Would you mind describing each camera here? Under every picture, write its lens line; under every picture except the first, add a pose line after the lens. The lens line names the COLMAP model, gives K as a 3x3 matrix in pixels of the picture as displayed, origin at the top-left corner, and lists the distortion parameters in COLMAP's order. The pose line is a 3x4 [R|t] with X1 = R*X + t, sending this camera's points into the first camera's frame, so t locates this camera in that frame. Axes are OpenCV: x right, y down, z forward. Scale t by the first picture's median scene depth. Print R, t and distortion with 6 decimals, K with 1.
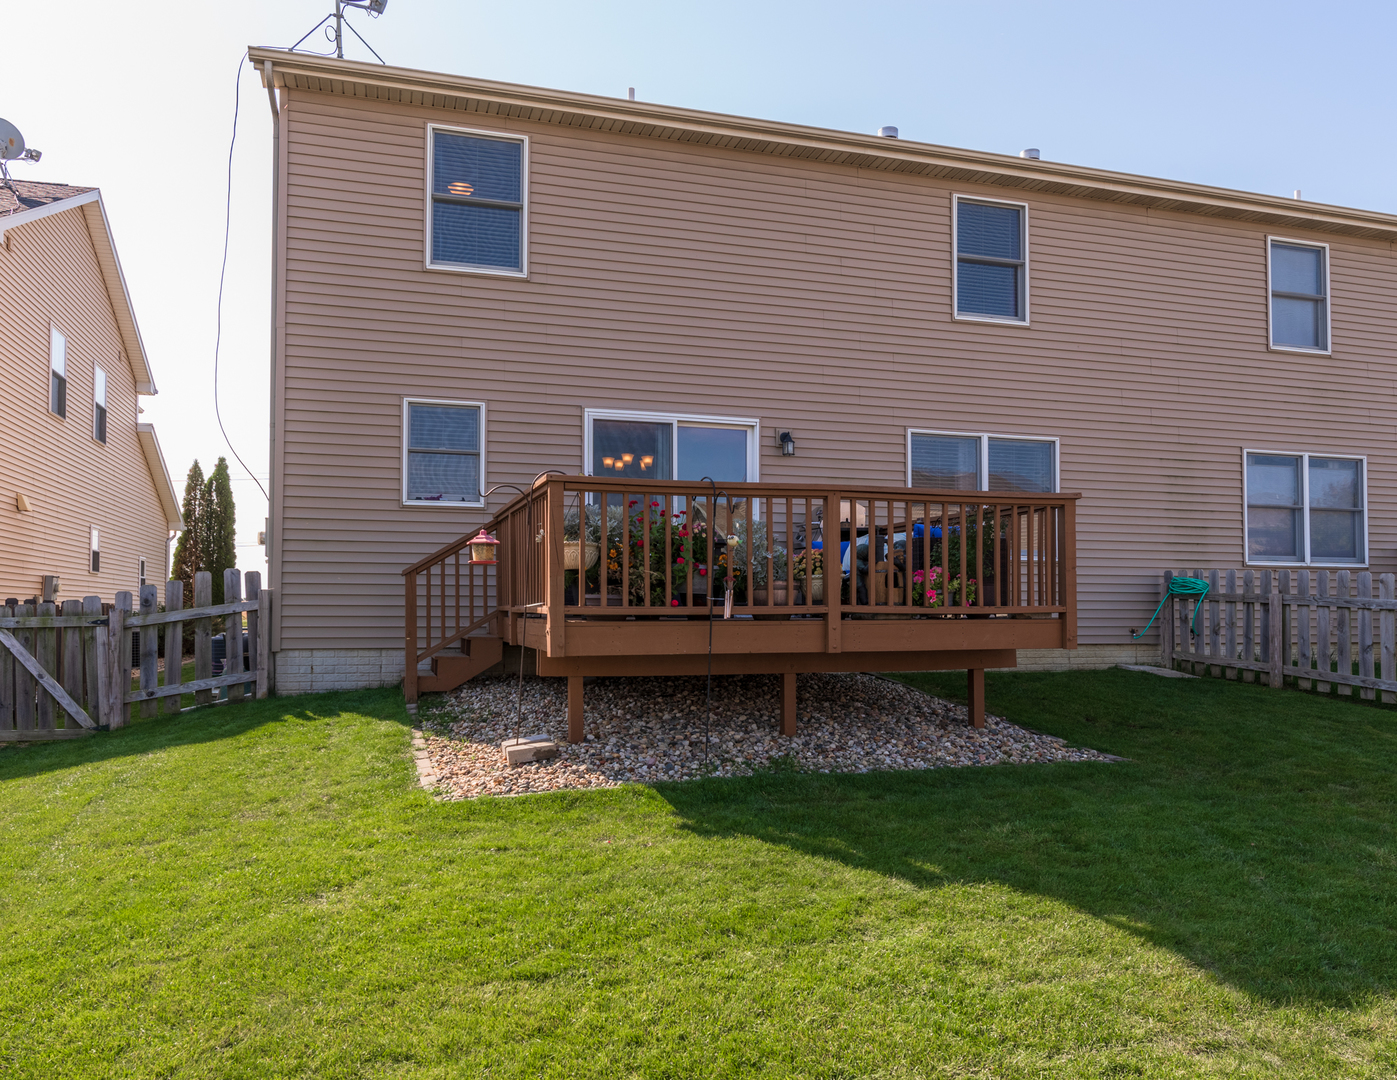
lens RADIAL K [[996.4, 0, 694.7], [0, 996.4, 610.8], [0, 0, 1]] dist [-0.002993, 0.003275]
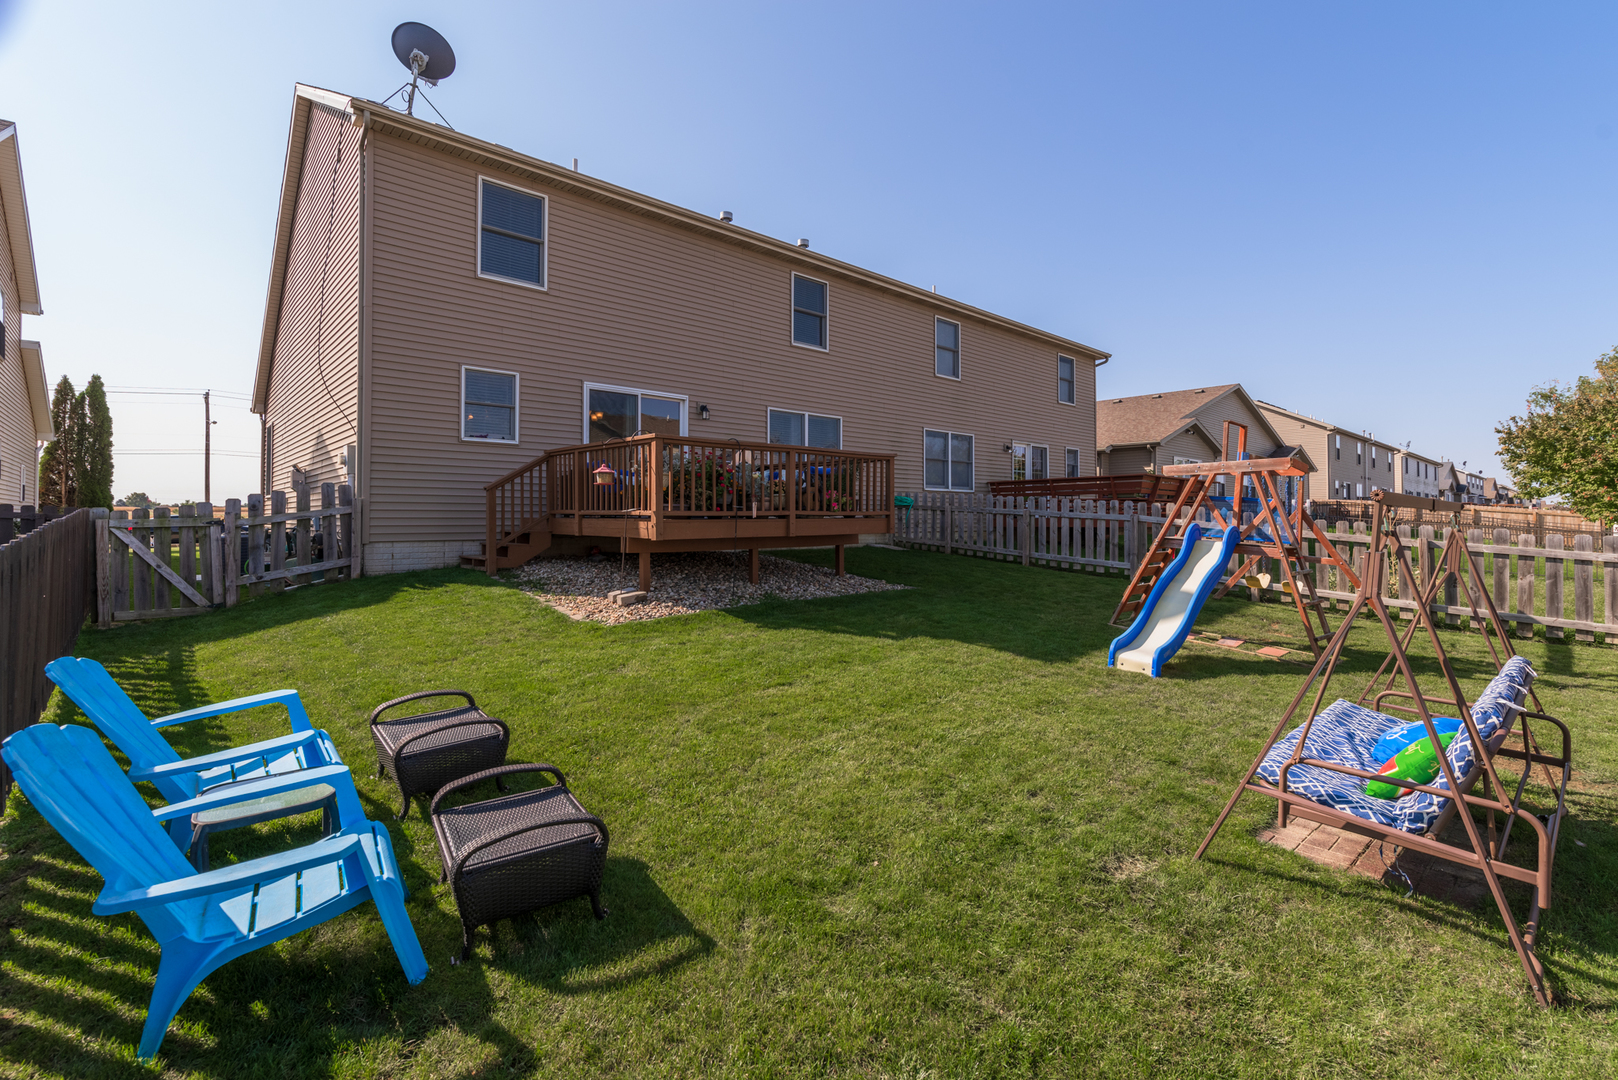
lens RADIAL K [[709.9, 0, 809.0], [0, 709.9, 534.2], [0, 0, 1]] dist [0.001874, 0.000005]
pose [[0.899688, -0.012035, 0.436368, -0.292017], [0.000651, 0.999656, 0.026227, 0.002455], [-0.436534, -0.023311, 0.899386, -0.143154]]
